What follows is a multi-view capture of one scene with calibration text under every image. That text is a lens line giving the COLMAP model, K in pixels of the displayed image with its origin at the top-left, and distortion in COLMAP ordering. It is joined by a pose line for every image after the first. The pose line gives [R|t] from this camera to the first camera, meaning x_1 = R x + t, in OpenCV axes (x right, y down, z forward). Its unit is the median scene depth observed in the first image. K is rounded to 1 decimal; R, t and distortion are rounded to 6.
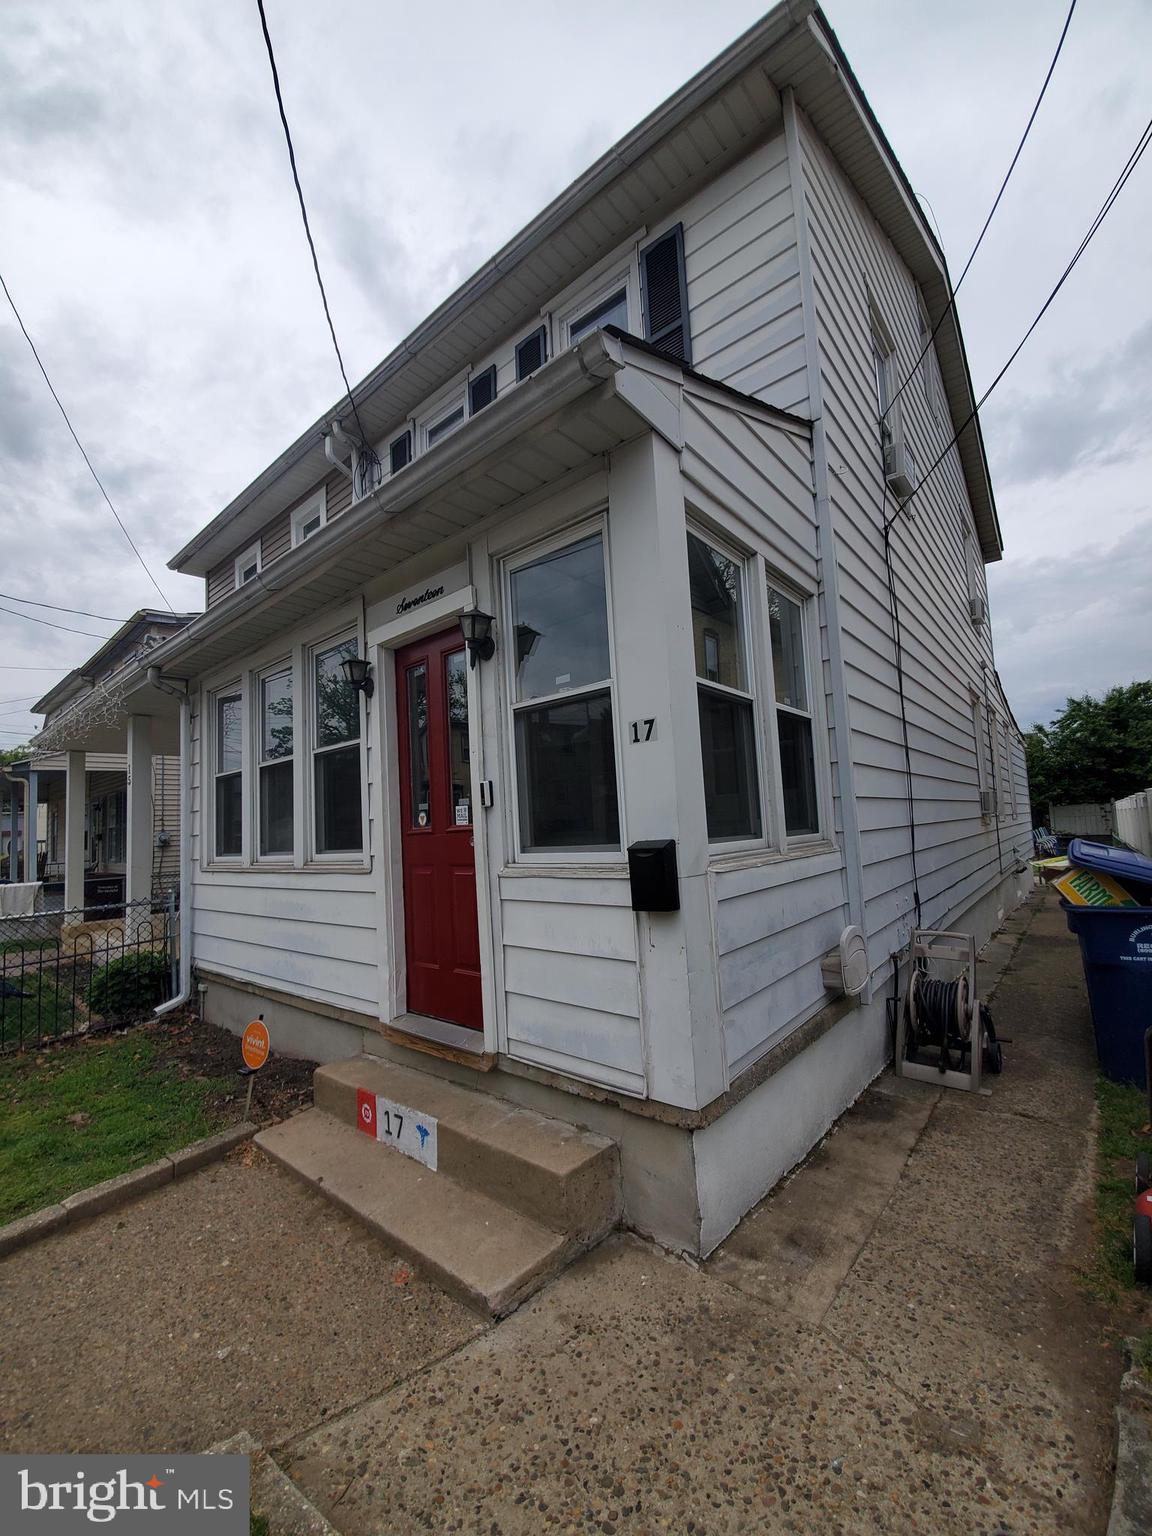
lens RADIAL K [[600.4, 0, 578.2], [0, 600.4, 785.7], [0, 0, 1]] dist [0.002359, 0.000014]
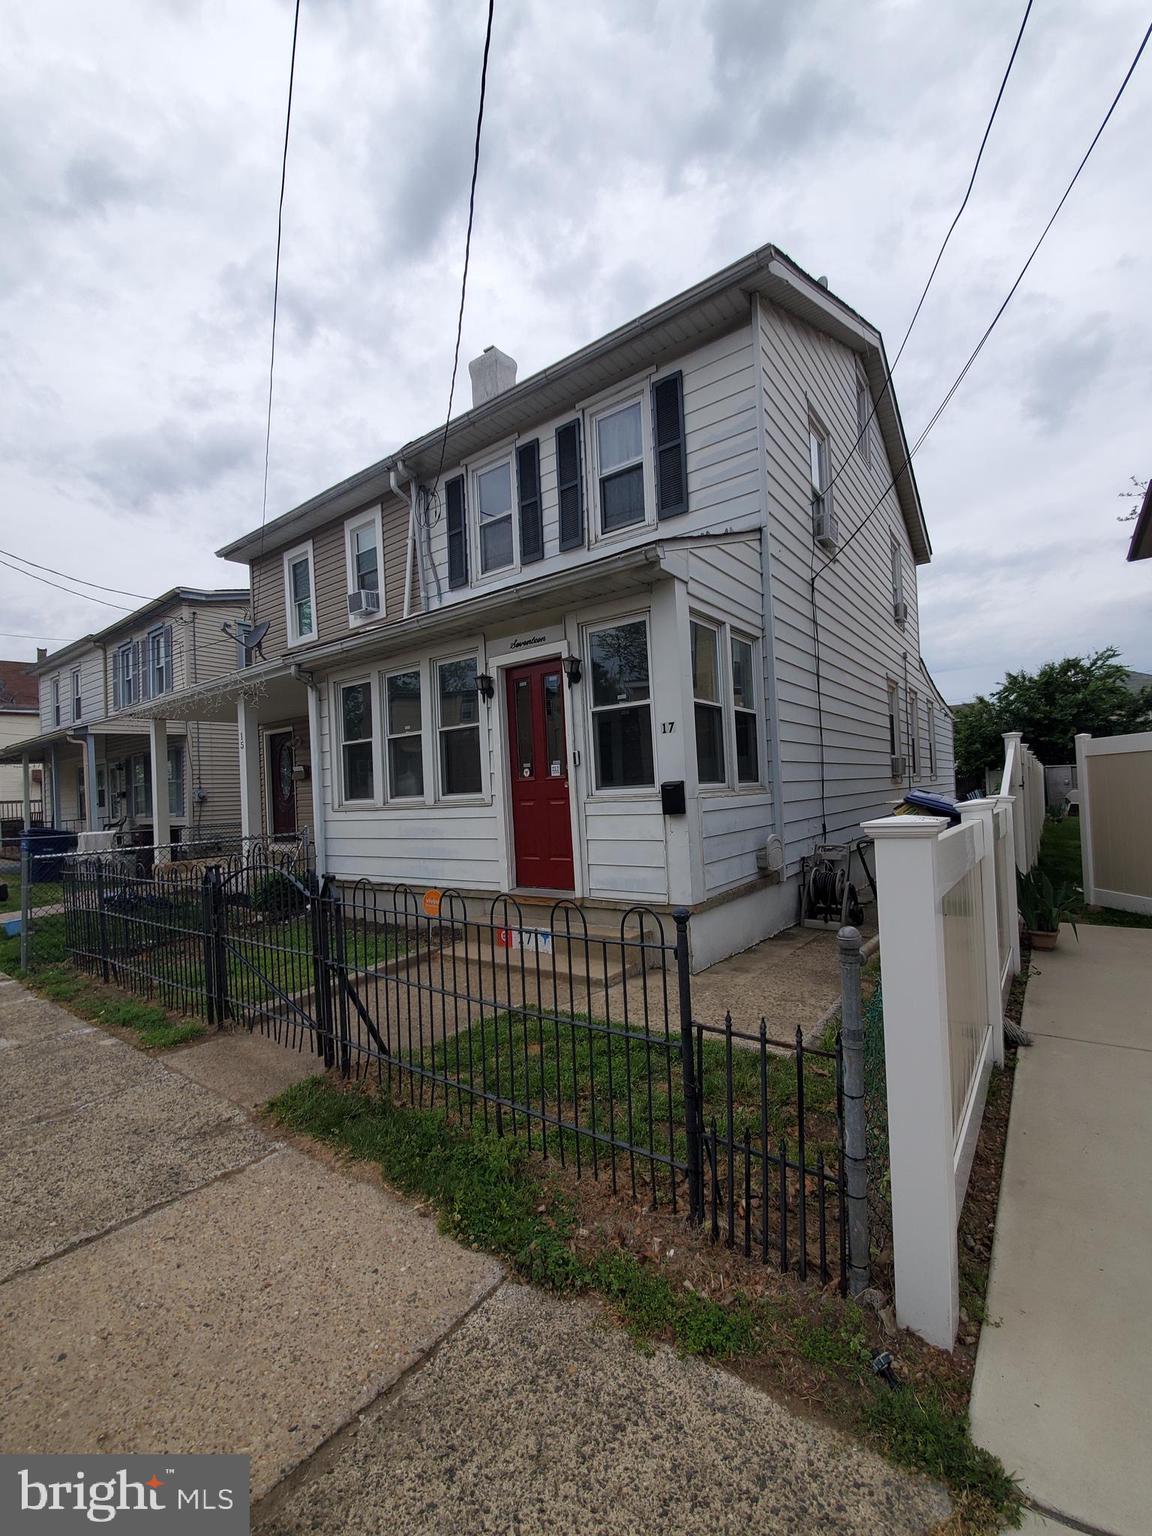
lens RADIAL K [[623.1, 0, 576.8], [0, 623.1, 785.1], [0, 0, 1]] dist [0.018834, -0.017444]
pose [[0.998225, 0.003784, 0.059436, -0.221187], [-0.007241, 0.998286, 0.058067, -0.012071], [-0.059115, -0.058394, 0.996542, -0.744704]]
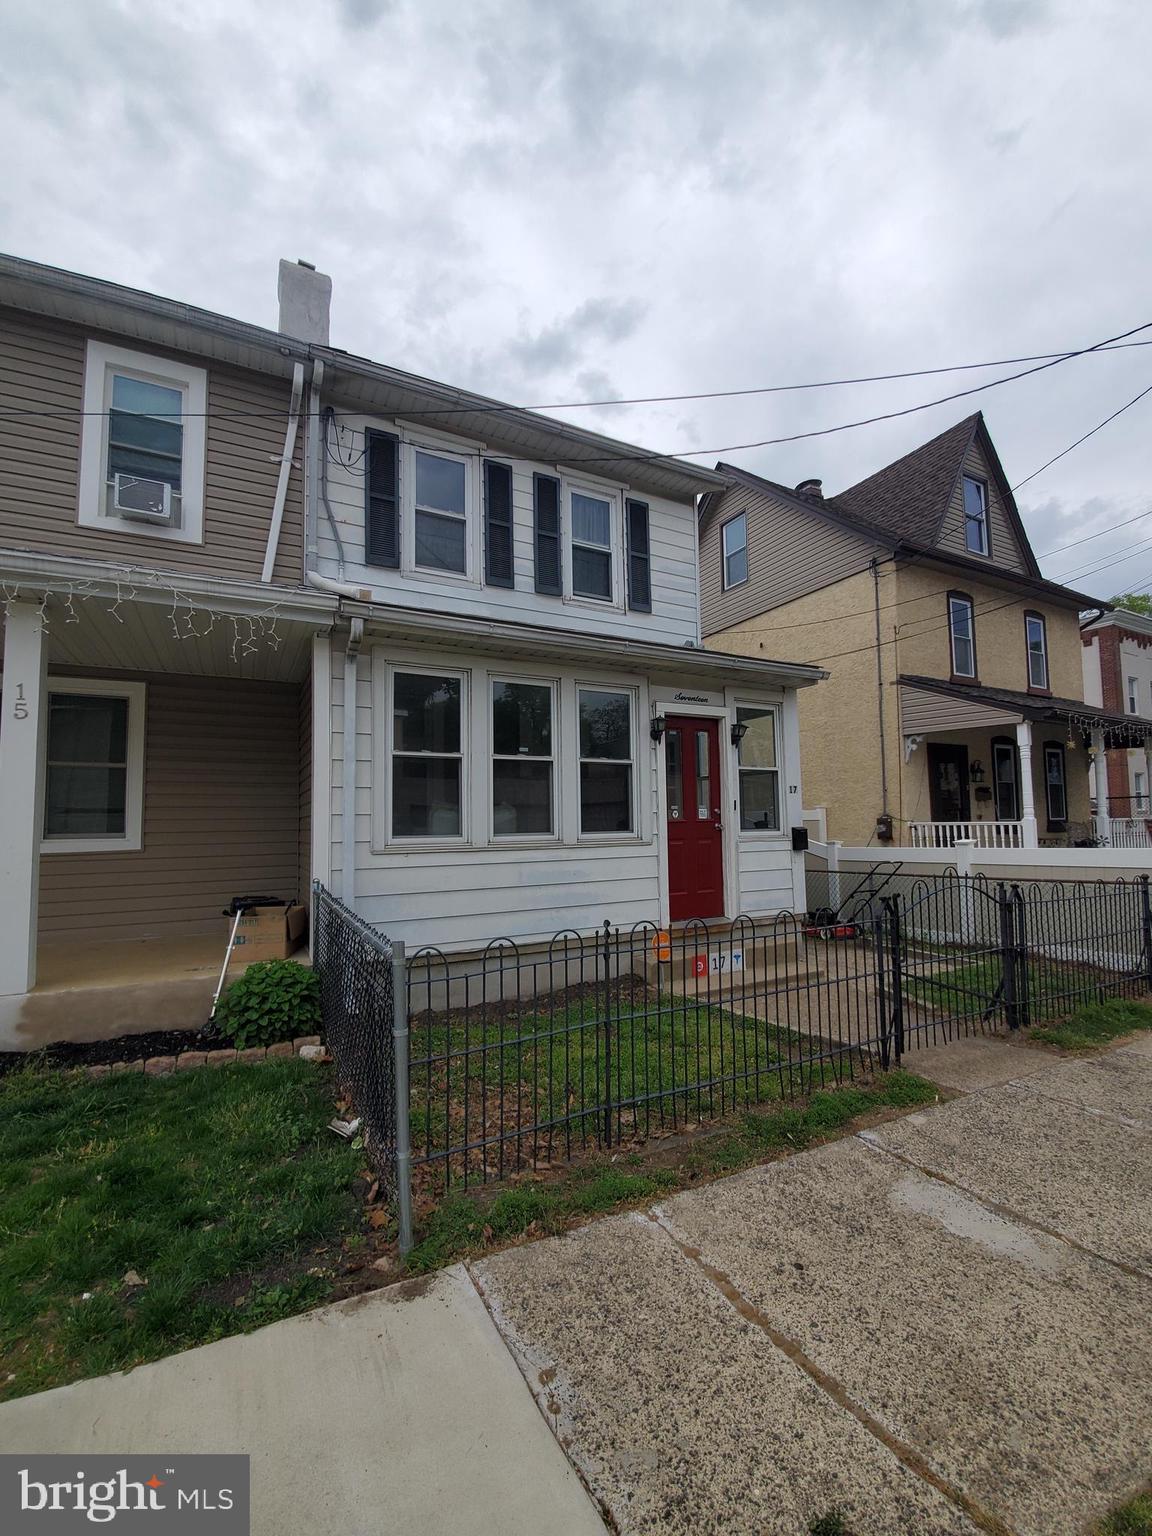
lens RADIAL K [[623.8, 0, 565.2], [0, 623.8, 793.0], [0, 0, 1]] dist [-0.005895, -0.000237]
pose [[0.396188, 0.088950, 0.913851, -2.112066], [-0.071453, 0.995265, -0.065897, 0.139979], [-0.915385, -0.039189, 0.400667, 0.547126]]
